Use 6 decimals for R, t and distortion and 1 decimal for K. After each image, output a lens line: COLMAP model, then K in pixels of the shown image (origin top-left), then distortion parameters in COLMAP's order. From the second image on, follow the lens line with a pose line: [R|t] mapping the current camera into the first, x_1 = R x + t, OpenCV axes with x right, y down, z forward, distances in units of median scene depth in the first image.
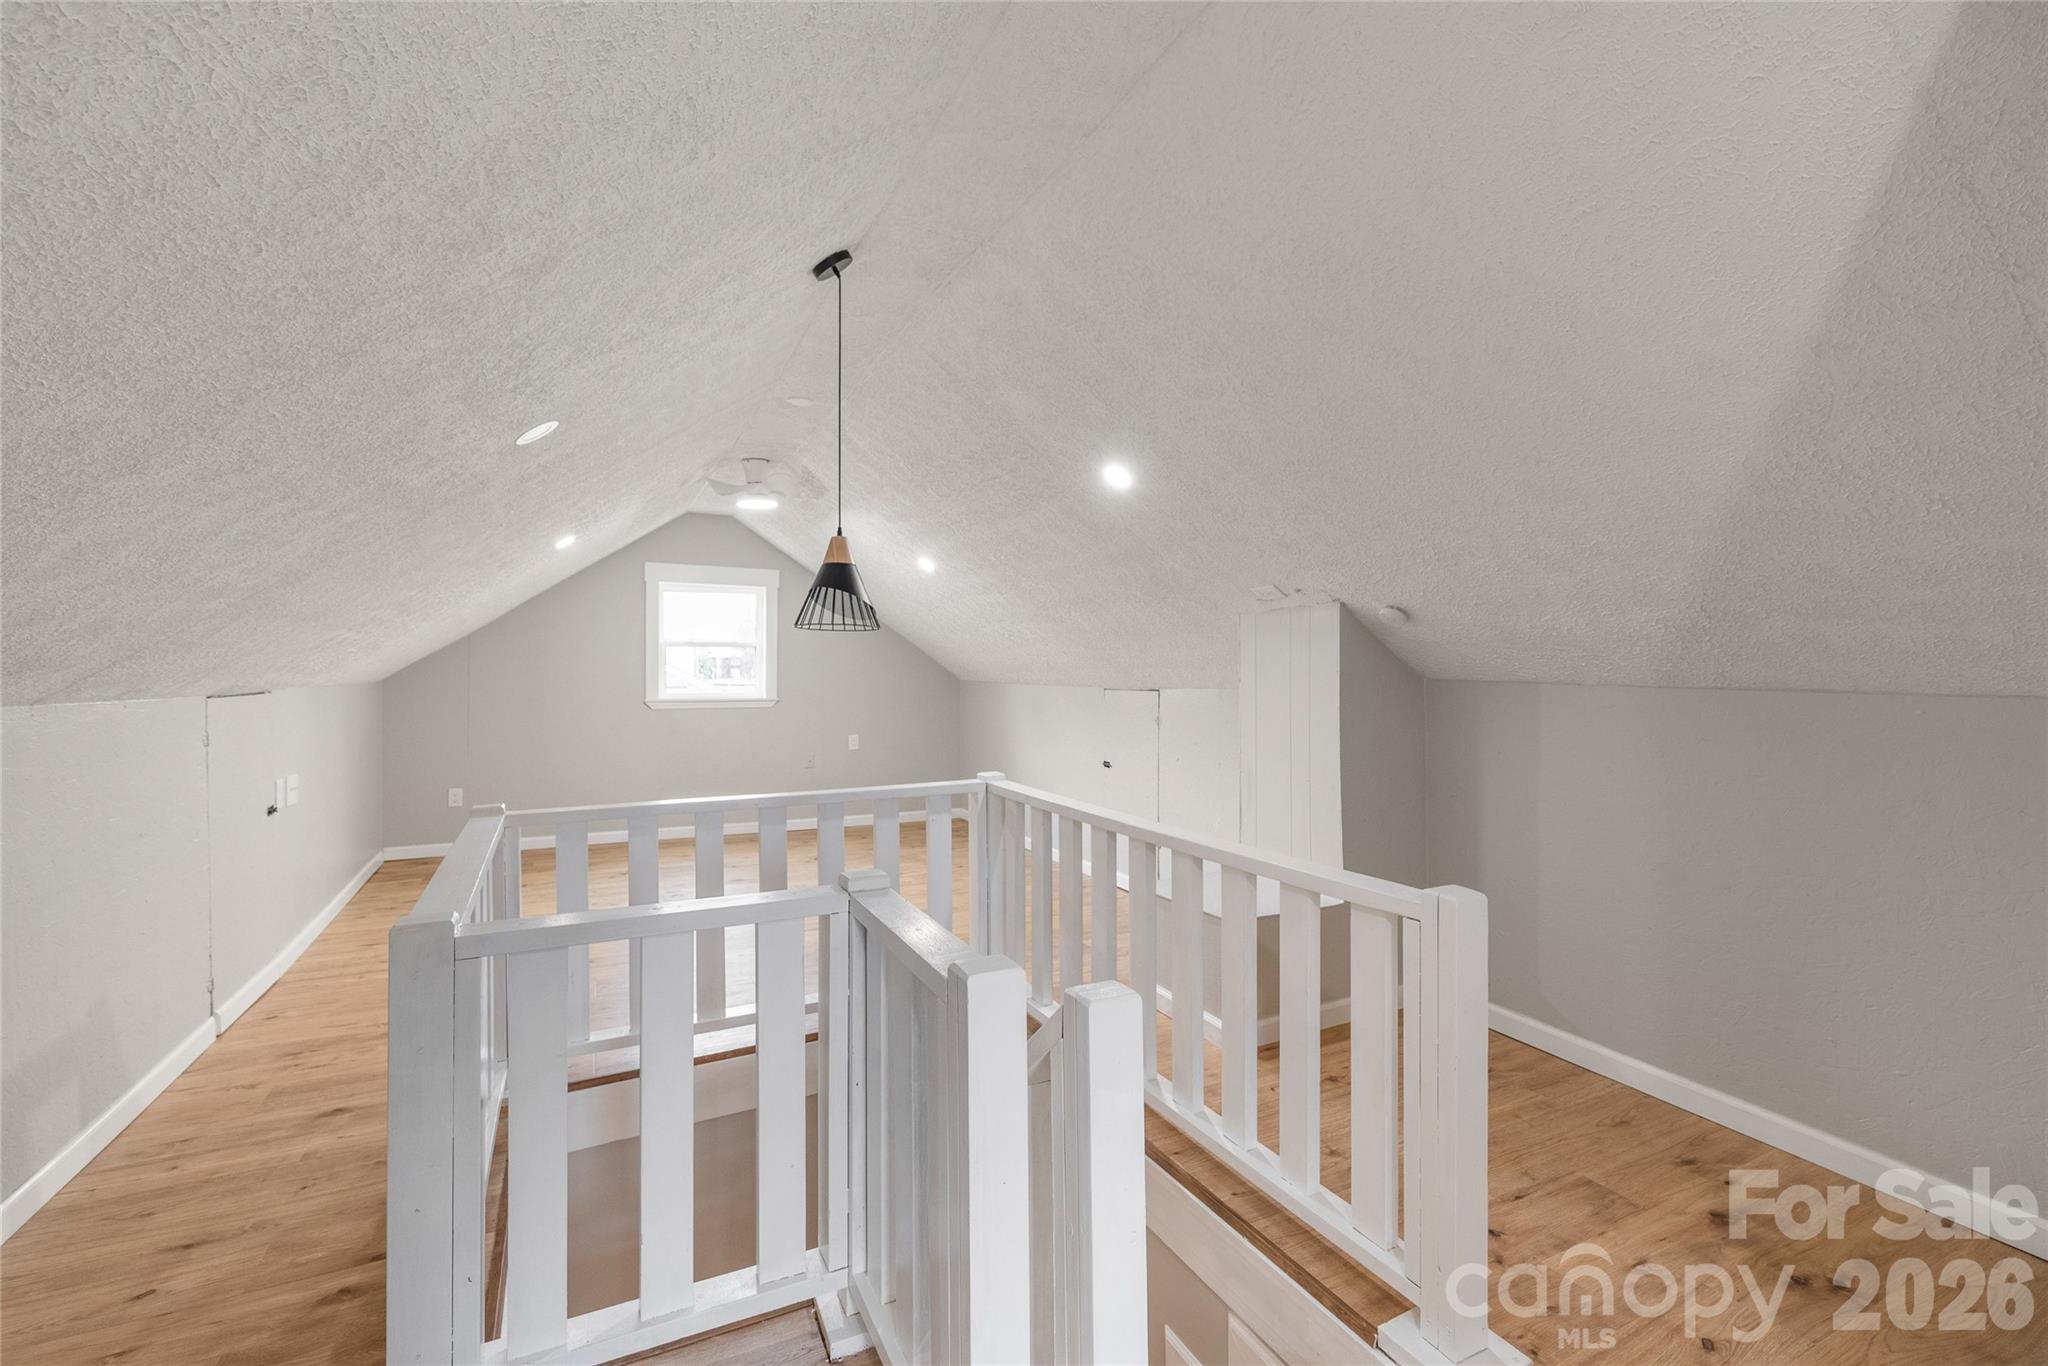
lens RADIAL K [[888.9, 0, 1022.3], [0, 888.9, 670.8], [0, 0, 1]] dist [0.000246, 0.000116]
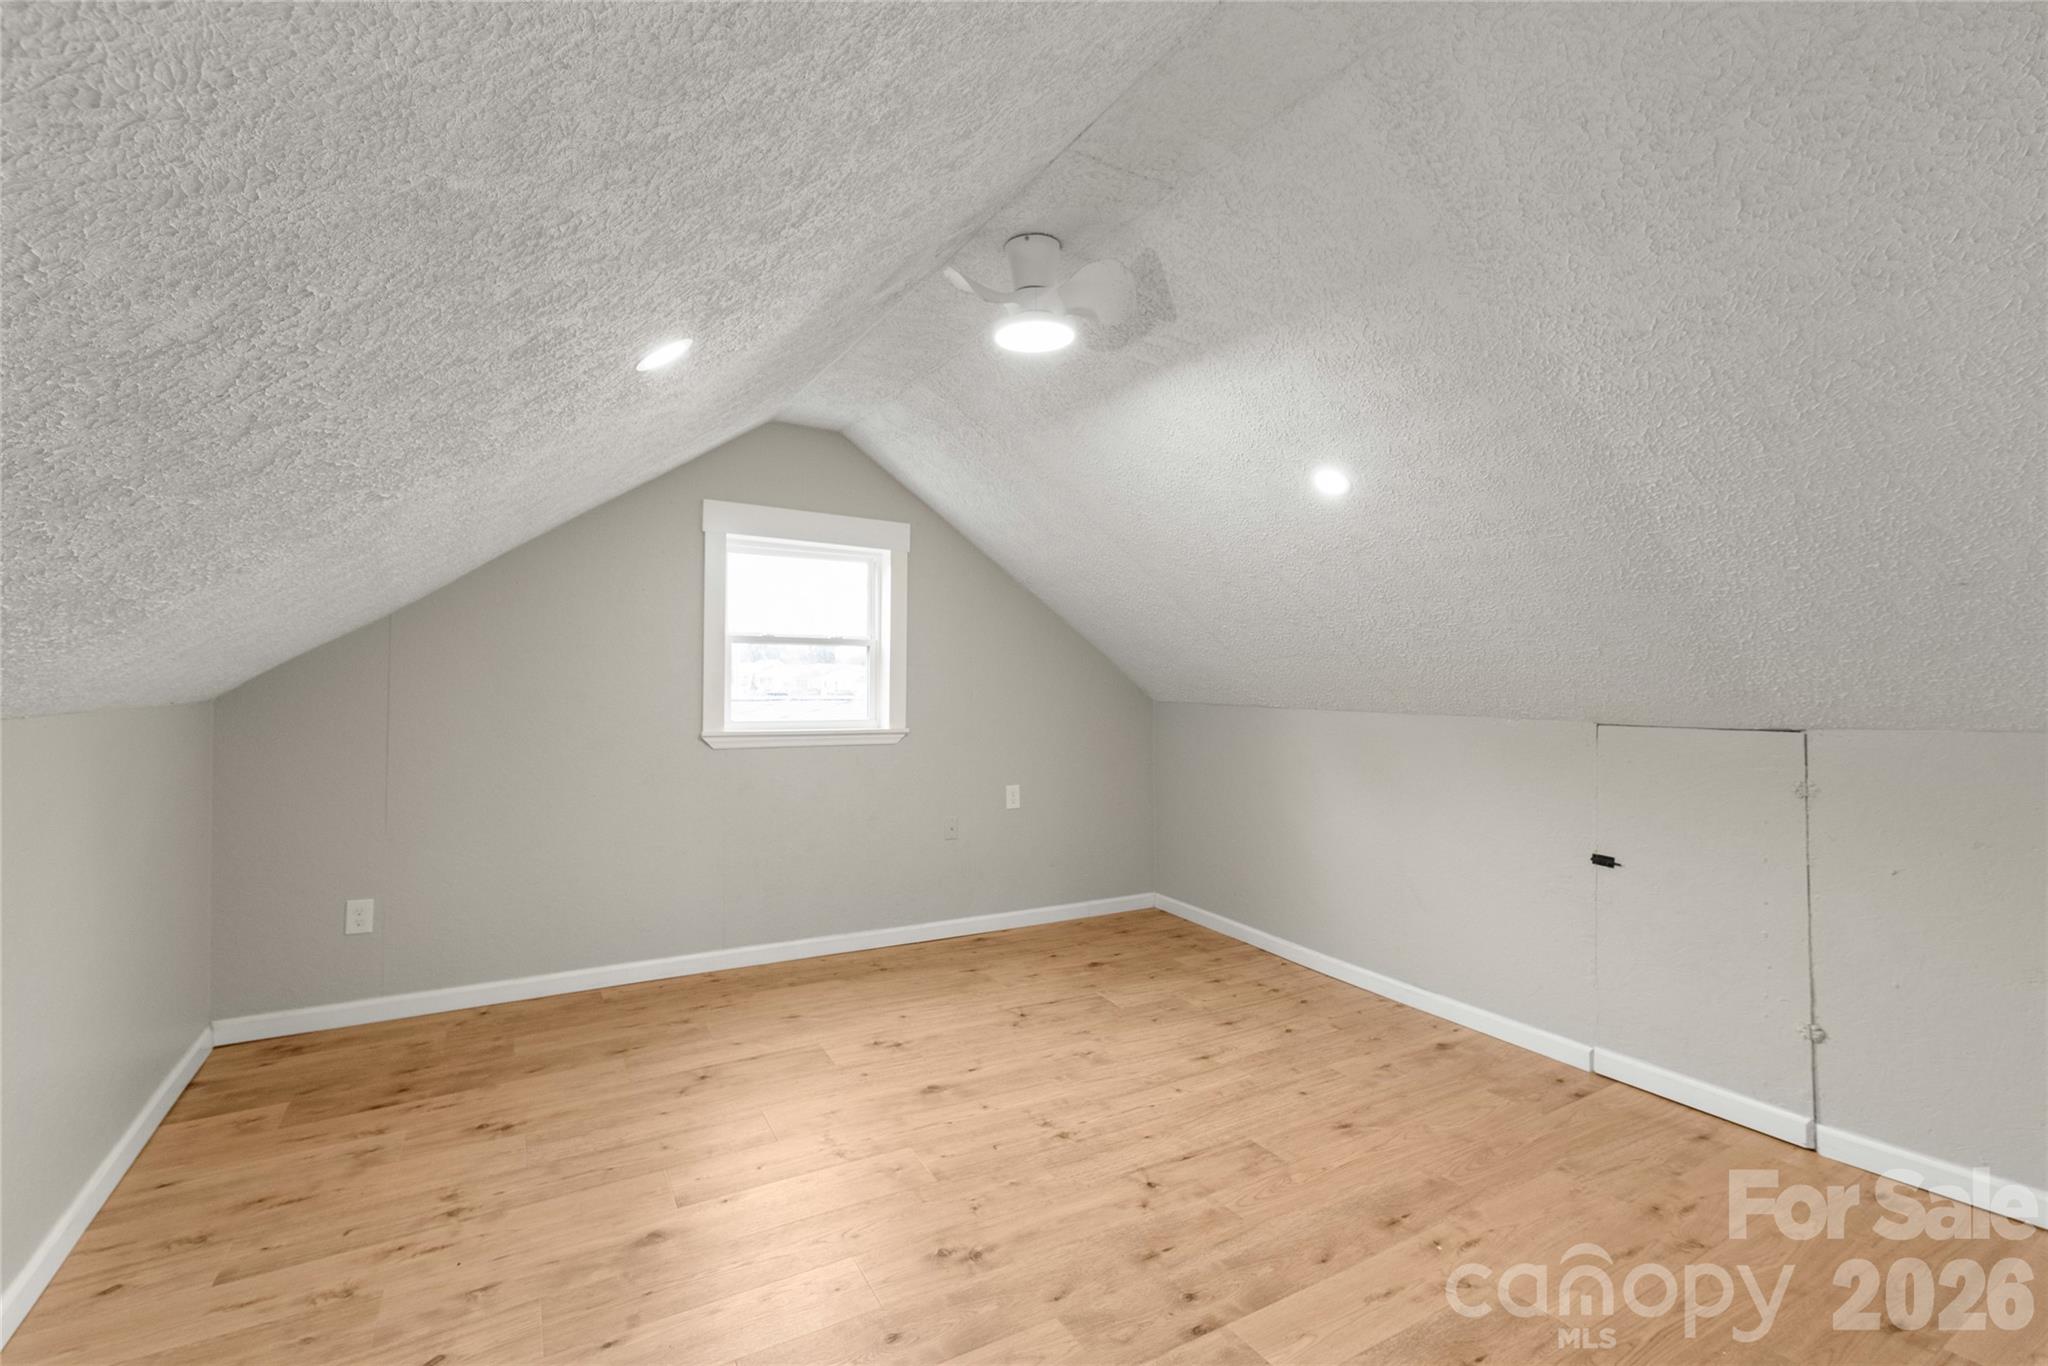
lens RADIAL K [[888.9, 0, 1024.2], [0, 888.9, 678.7], [0, 0, 1]] dist [0.000246, 0.000116]
pose [[0.997351, 0.008289, 0.072269, -0.253729], [-0.007842, 0.999948, -0.006458, -0.001239], [-0.072319, 0.005875, 0.997364, 0.397499]]
